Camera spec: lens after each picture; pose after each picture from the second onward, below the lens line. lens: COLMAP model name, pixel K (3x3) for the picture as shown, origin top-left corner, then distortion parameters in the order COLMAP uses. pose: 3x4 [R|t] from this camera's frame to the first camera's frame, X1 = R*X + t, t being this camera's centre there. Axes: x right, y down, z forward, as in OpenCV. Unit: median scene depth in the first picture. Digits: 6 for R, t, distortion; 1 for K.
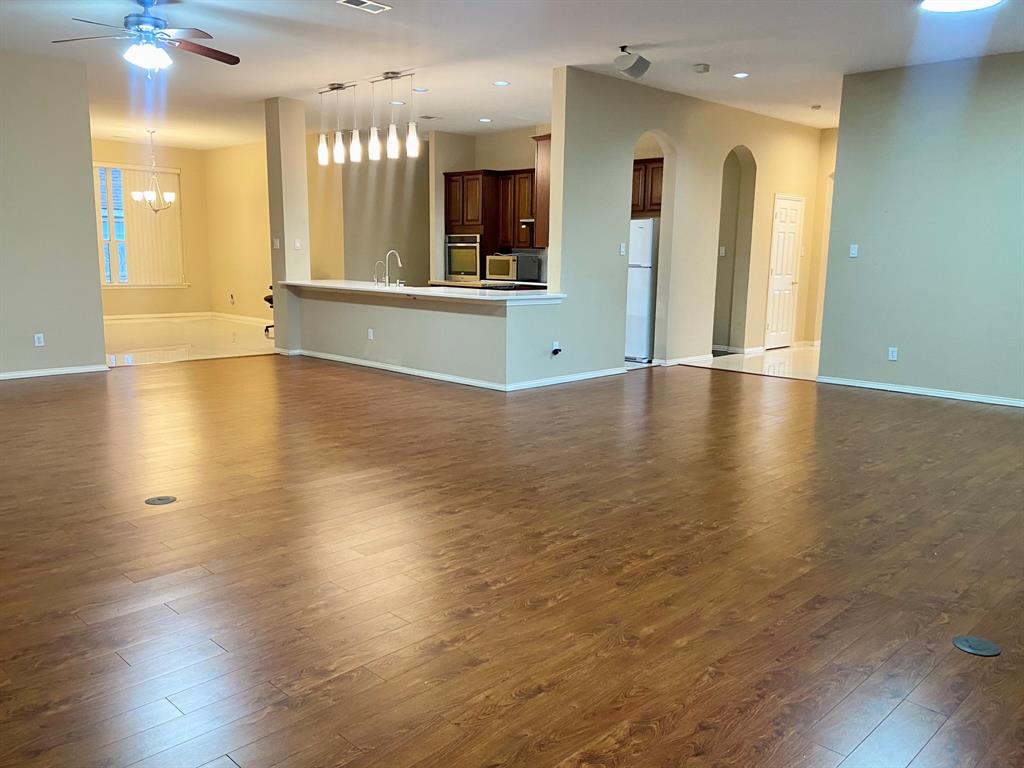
lens RADIAL K [[787.5, 0, 512.0], [0, 787.5, 384.0], [0, 0, 1]] dist [0.000379, -0.000399]
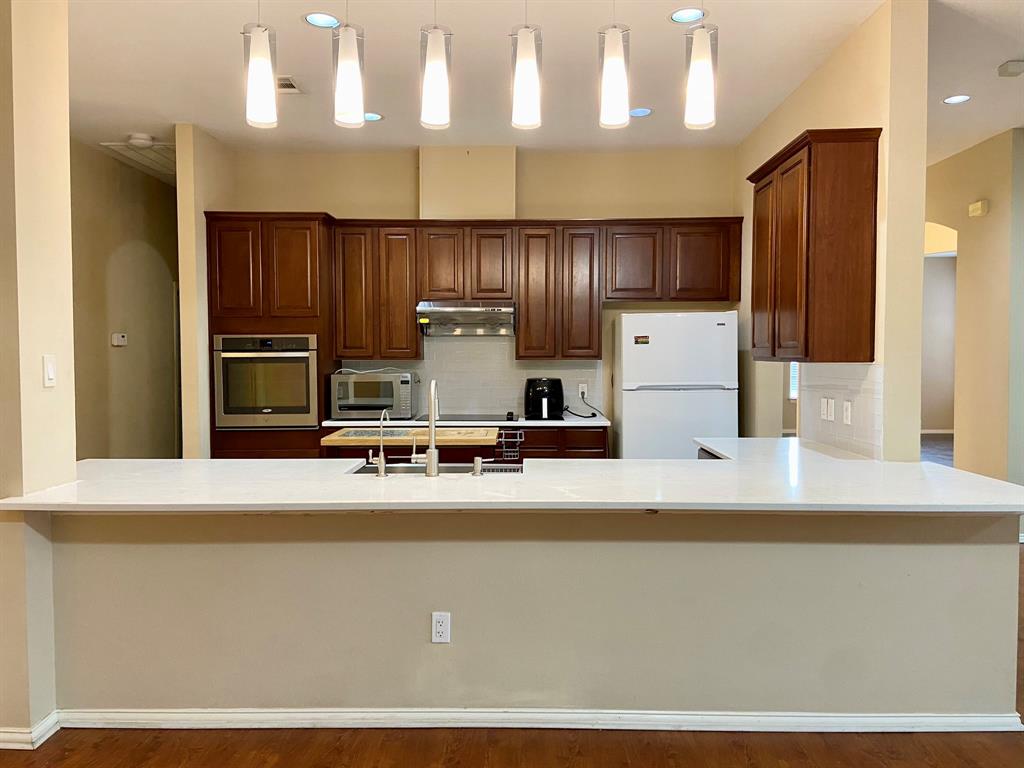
lens RADIAL K [[755.9, 0, 512.0], [0, 755.9, 384.0], [0, 0, 1]] dist [0.001780, 0.001207]
pose [[0.715537, -0.051630, 0.696664, -0.294774], [0.131256, 0.989440, -0.061483, -0.110693], [-0.686133, 0.135435, 0.714758, 0.562959]]
